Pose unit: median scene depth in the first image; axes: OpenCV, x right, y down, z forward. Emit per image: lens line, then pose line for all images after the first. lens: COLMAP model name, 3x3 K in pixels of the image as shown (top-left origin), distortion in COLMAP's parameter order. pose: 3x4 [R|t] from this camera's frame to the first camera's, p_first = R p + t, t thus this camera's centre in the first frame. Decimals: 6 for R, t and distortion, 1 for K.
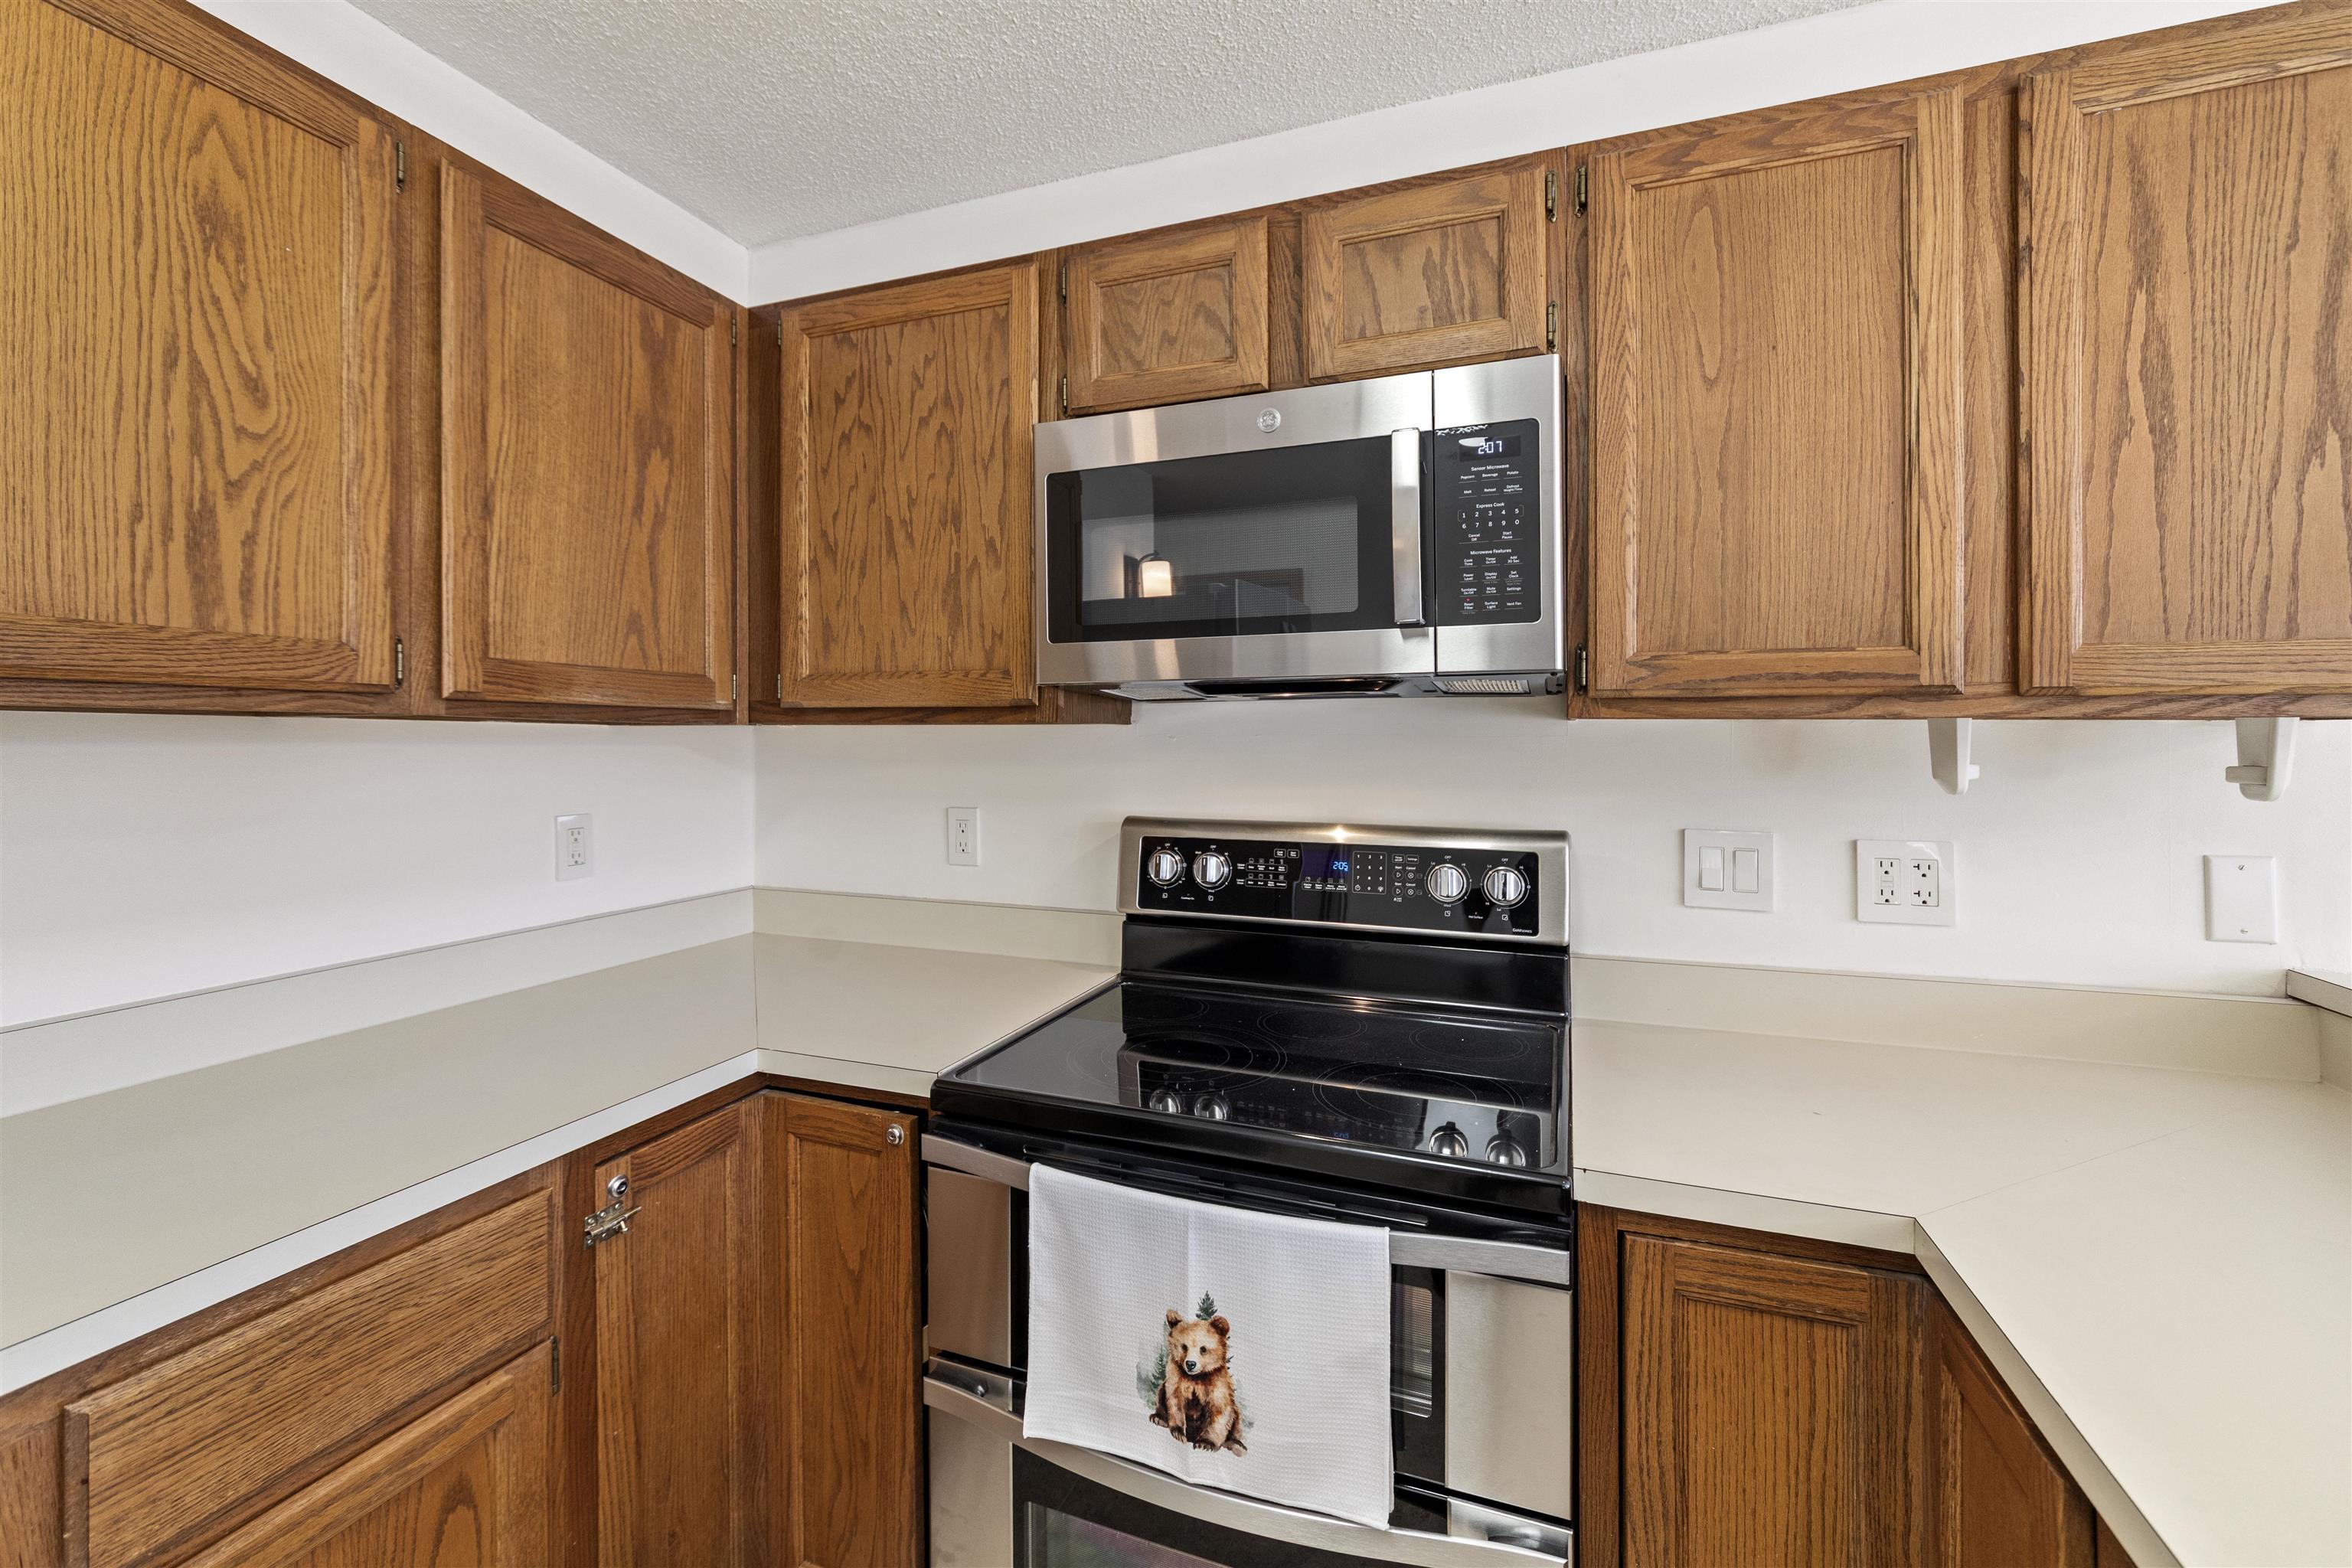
lens RADIAL K [[926.4, 0, 1194.7], [0, 926.4, 735.9], [0, 0, 1]] dist [-0.009143, -0.000024]
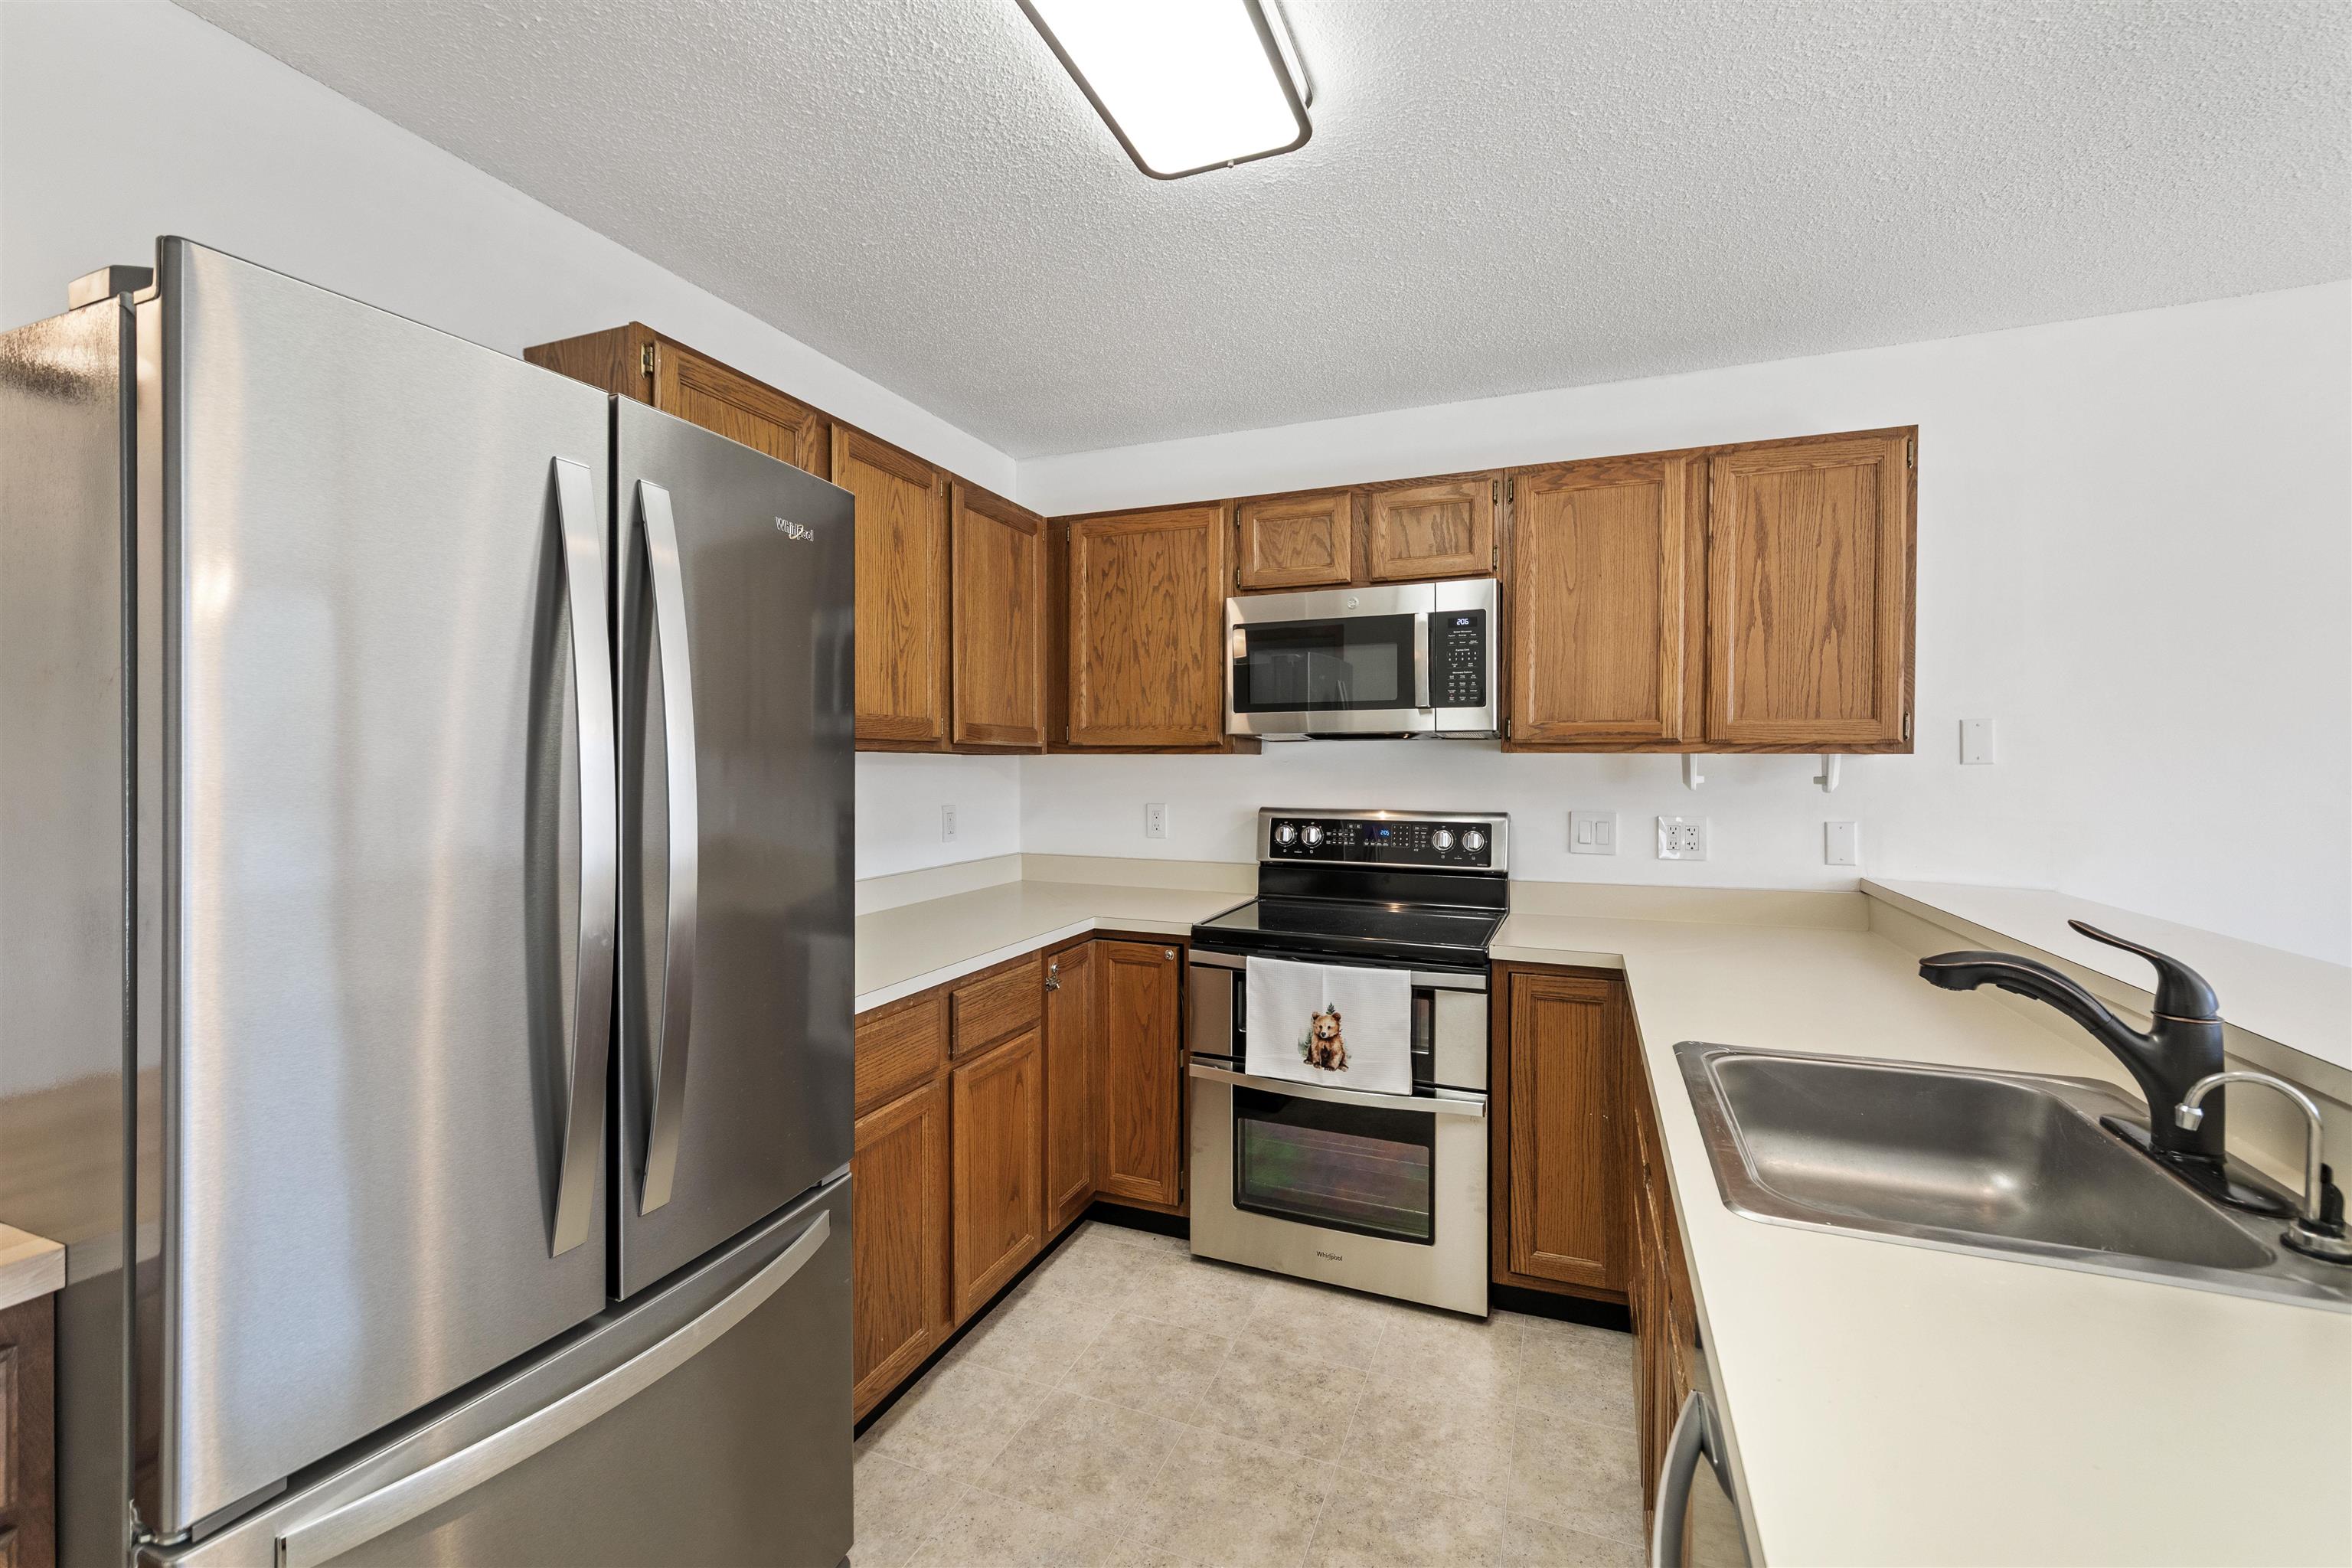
lens RADIAL K [[926.4, 0, 1180.3], [0, 926.4, 787.0], [0, 0, 1]] dist [-0.009143, -0.000024]
pose [[0.999253, 0.001910, -0.038586, -0.234477], [-0.000760, 0.999556, 0.029795, -0.004551], [0.038626, -0.029743, 0.998811, -1.118678]]
